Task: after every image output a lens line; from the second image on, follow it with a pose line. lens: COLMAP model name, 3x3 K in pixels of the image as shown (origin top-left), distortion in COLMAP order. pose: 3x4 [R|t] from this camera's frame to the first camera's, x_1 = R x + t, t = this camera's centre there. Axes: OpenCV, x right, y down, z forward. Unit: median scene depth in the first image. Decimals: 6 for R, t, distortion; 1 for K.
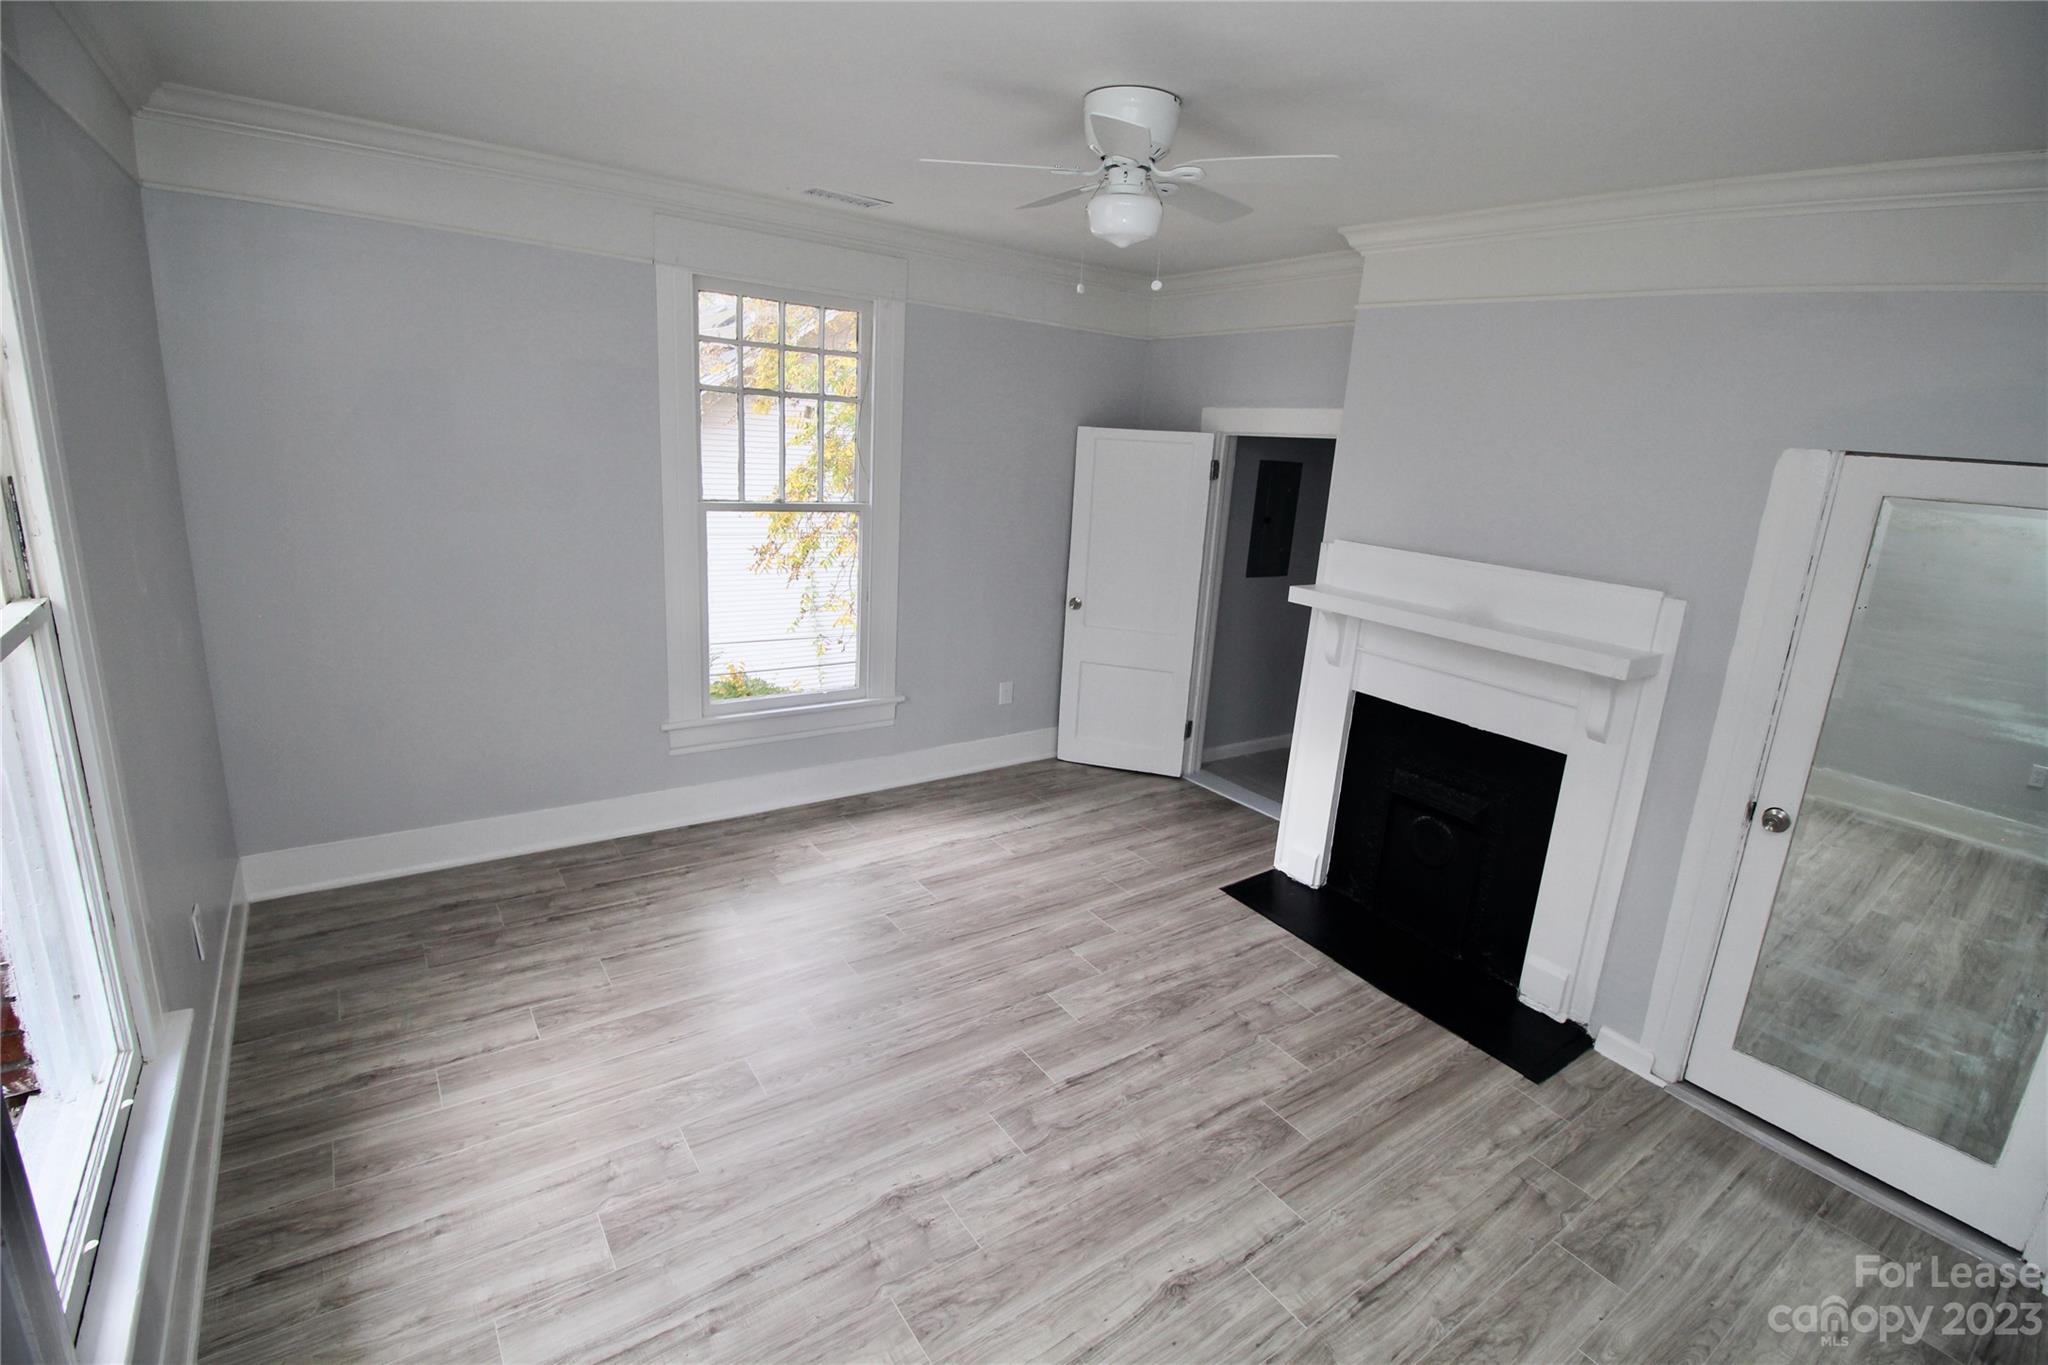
lens RADIAL K [[946.8, 0, 1036.6], [0, 946.8, 671.5], [0, 0, 1]] dist [0.000809, -0.012558]
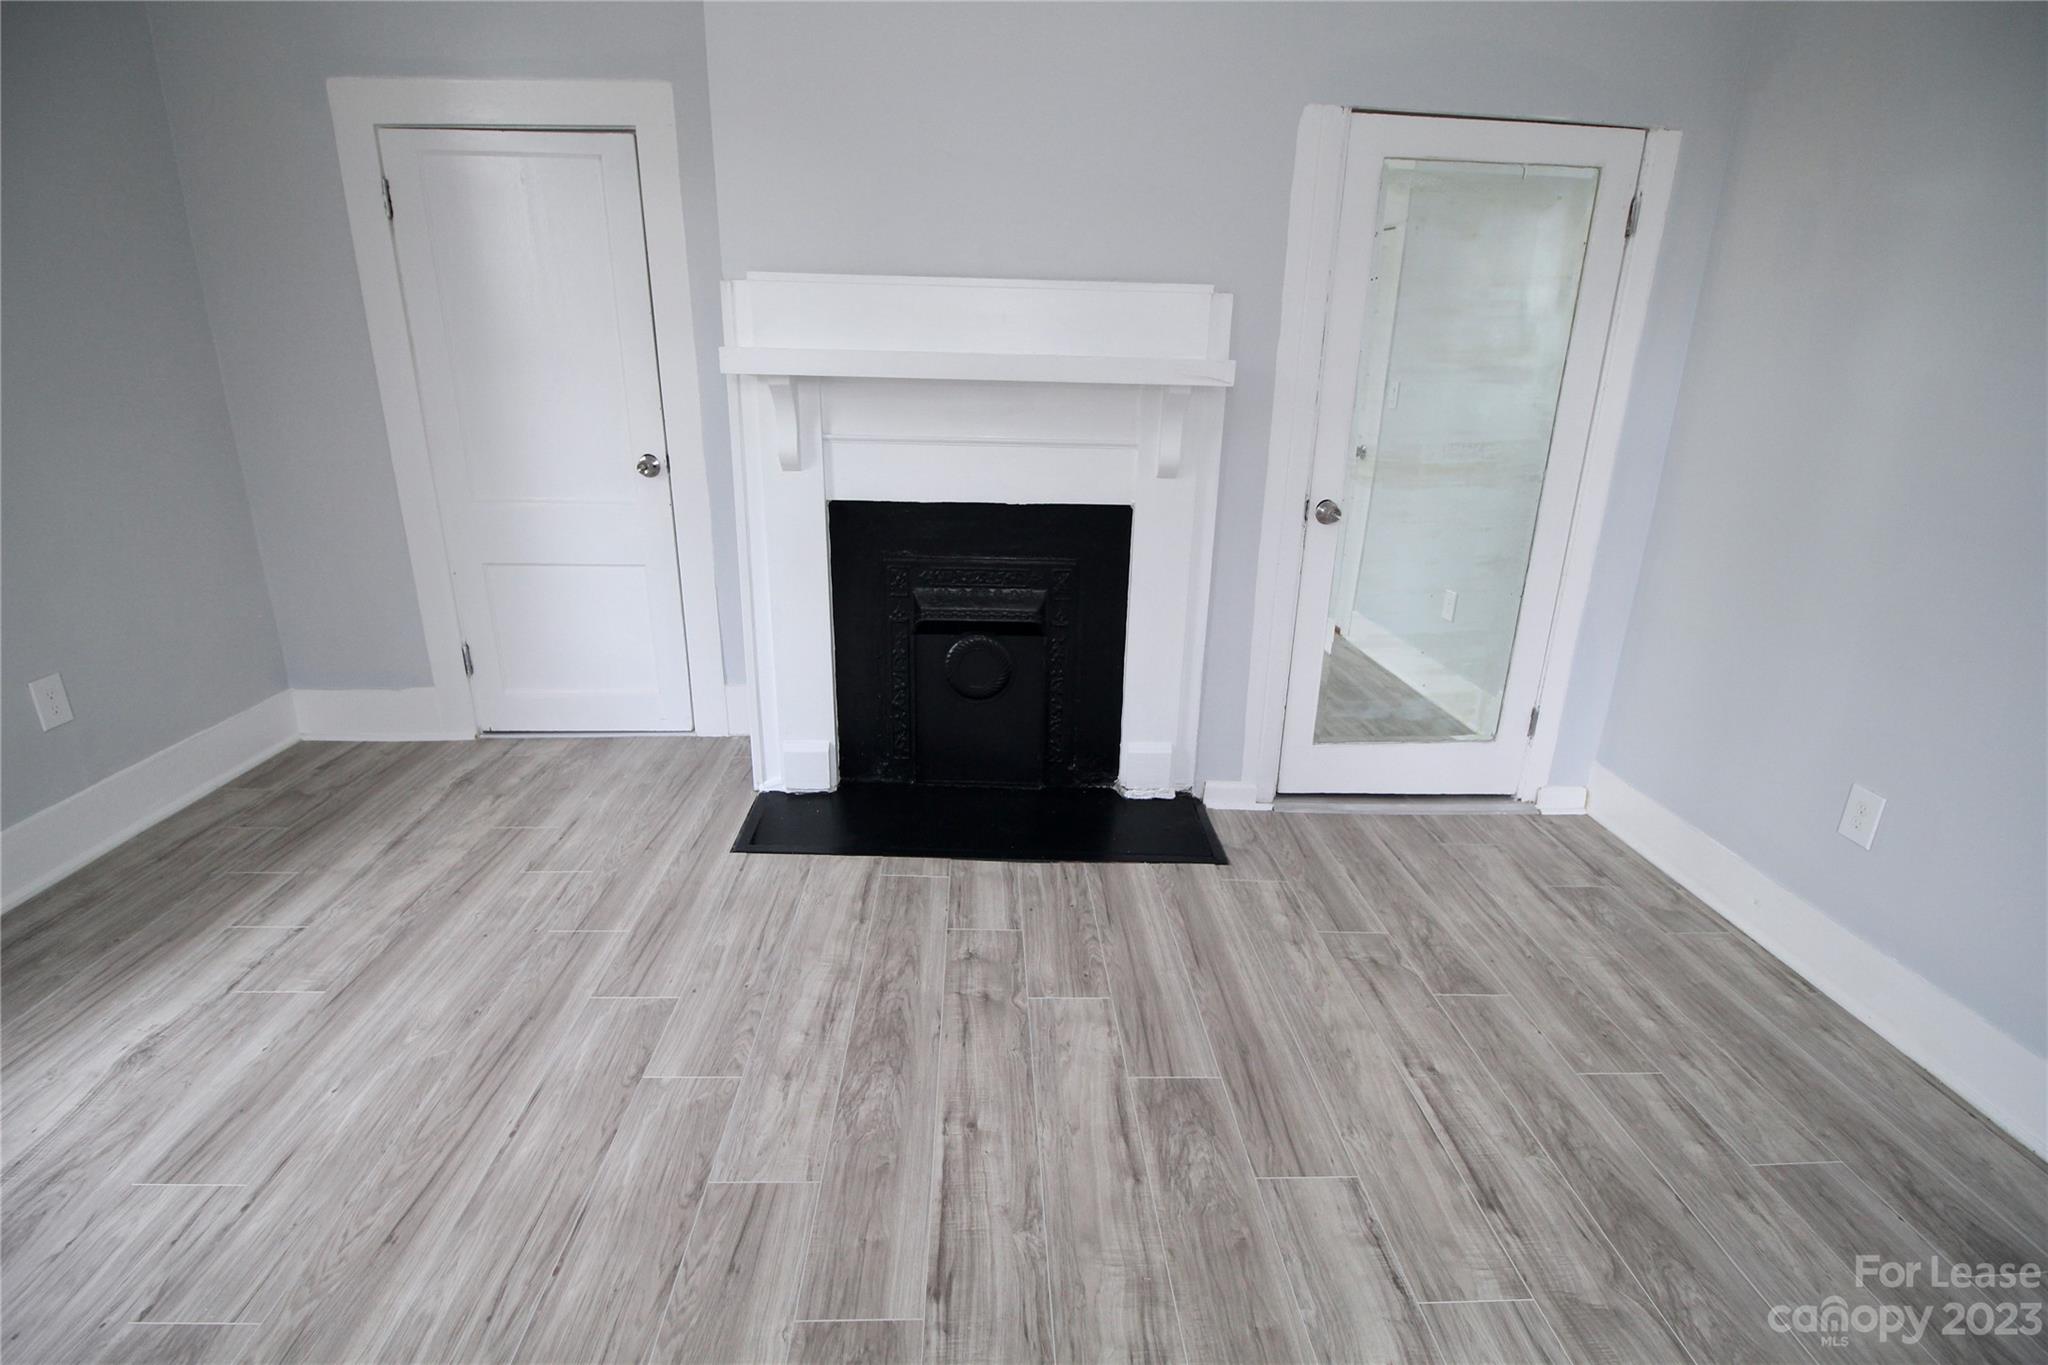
lens RADIAL K [[946.8, 0, 1036.6], [0, 946.8, 671.5], [0, 0, 1]] dist [0.000809, -0.012558]
pose [[0.539145, -0.311709, 0.782407, -0.207930], [0.219748, 0.948874, 0.226604, 0.018939], [-0.813040, 0.049760, 0.580078, 0.601686]]
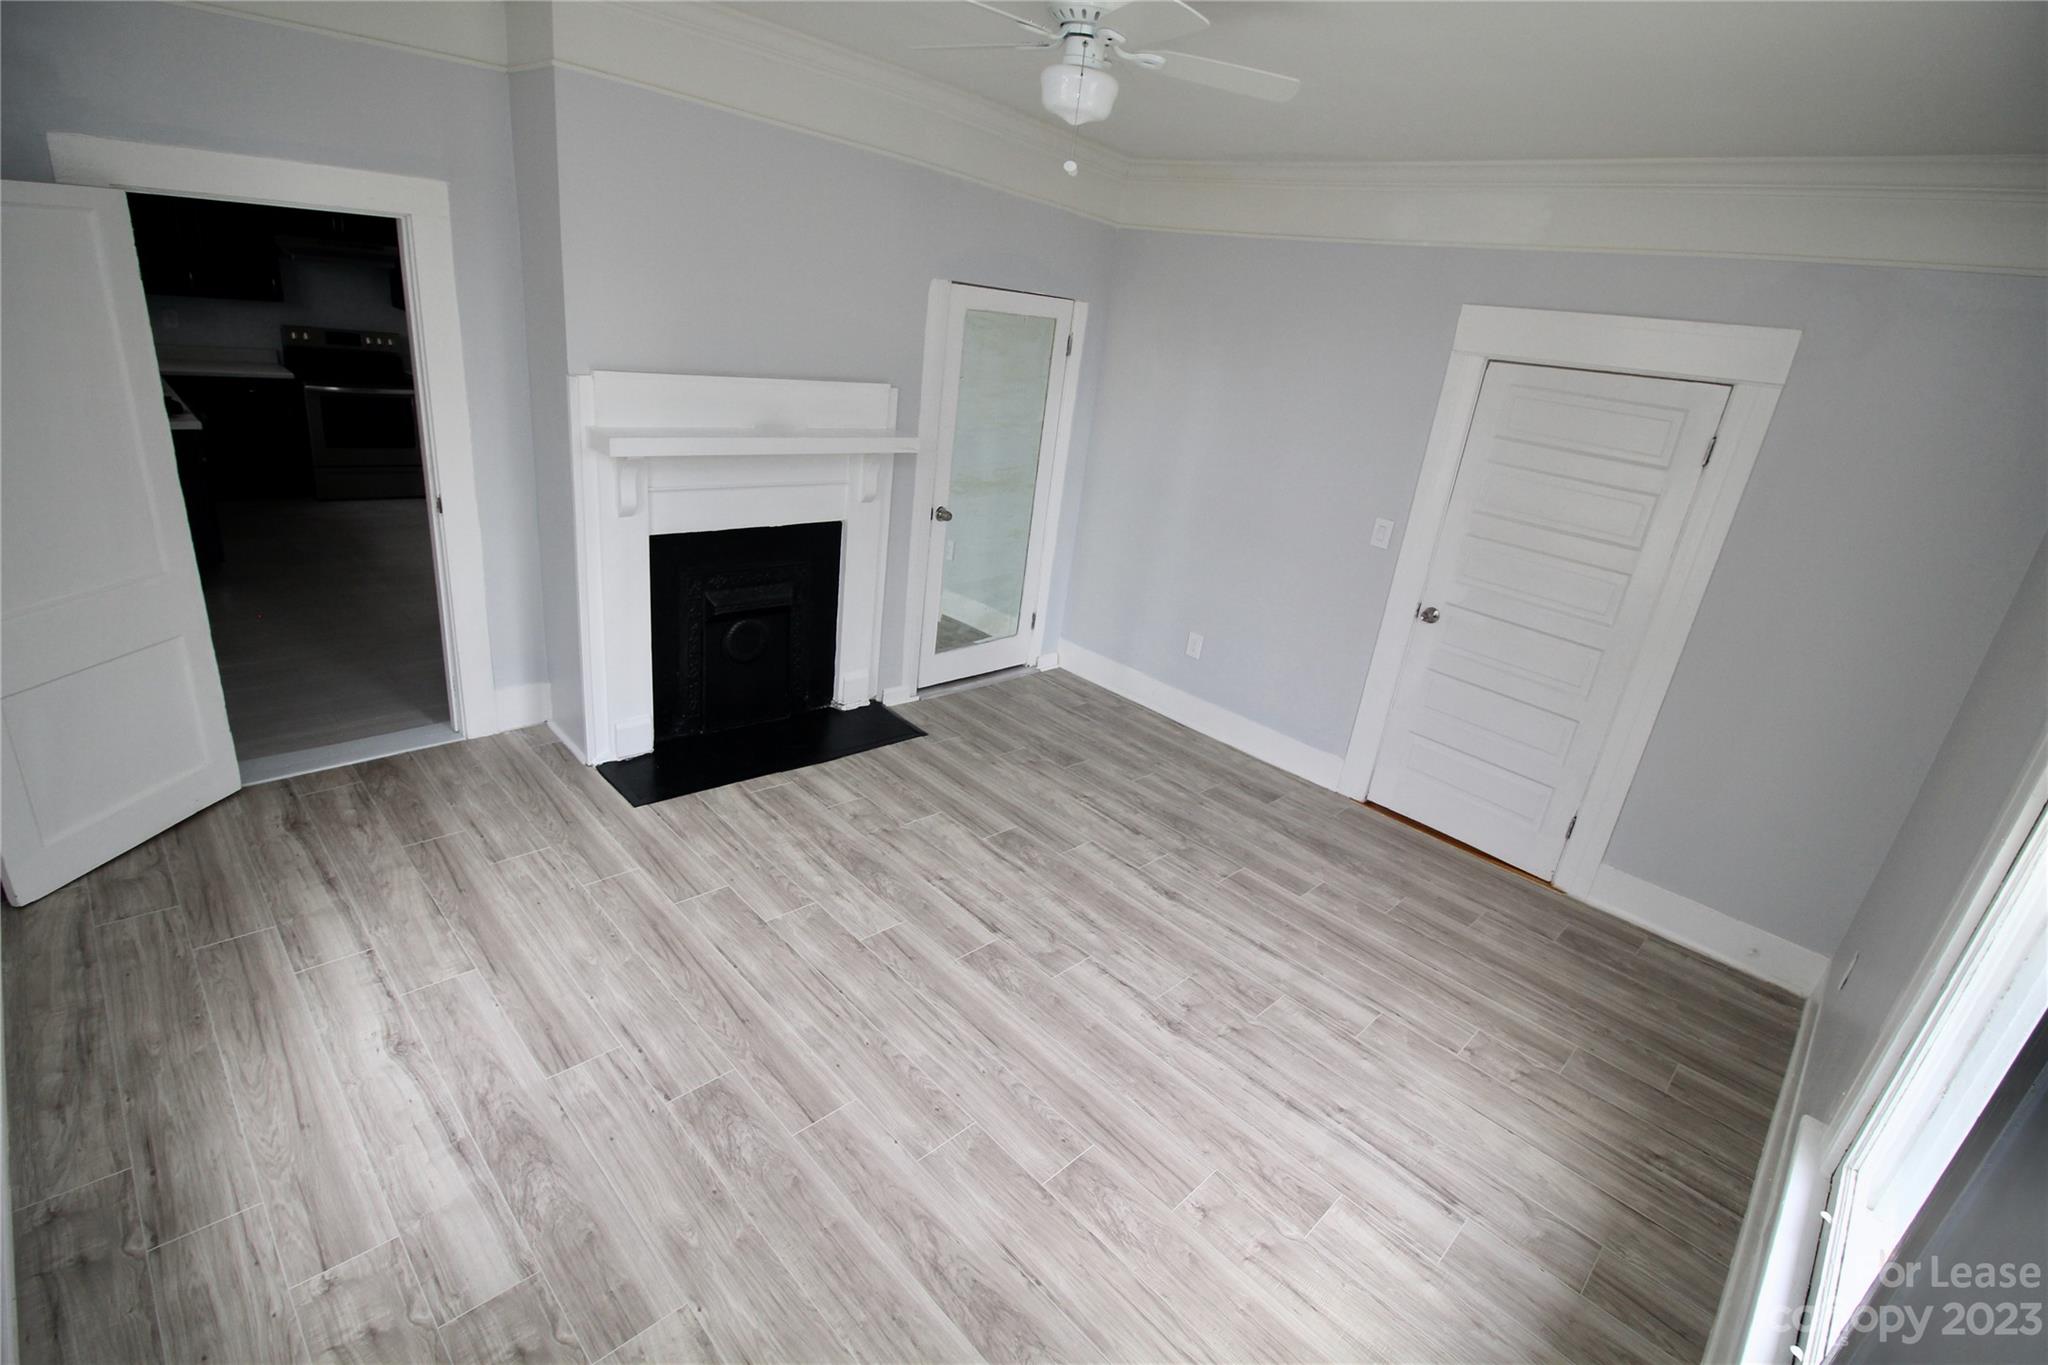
lens RADIAL K [[946.8, 0, 1036.6], [0, 946.8, 671.5], [0, 0, 1]] dist [0.000809, -0.012558]
pose [[-0.154964, -0.436889, 0.886067, -0.754001], [0.113353, 0.883115, 0.455258, -0.302691], [-0.981395, 0.170987, -0.087328, 0.920182]]
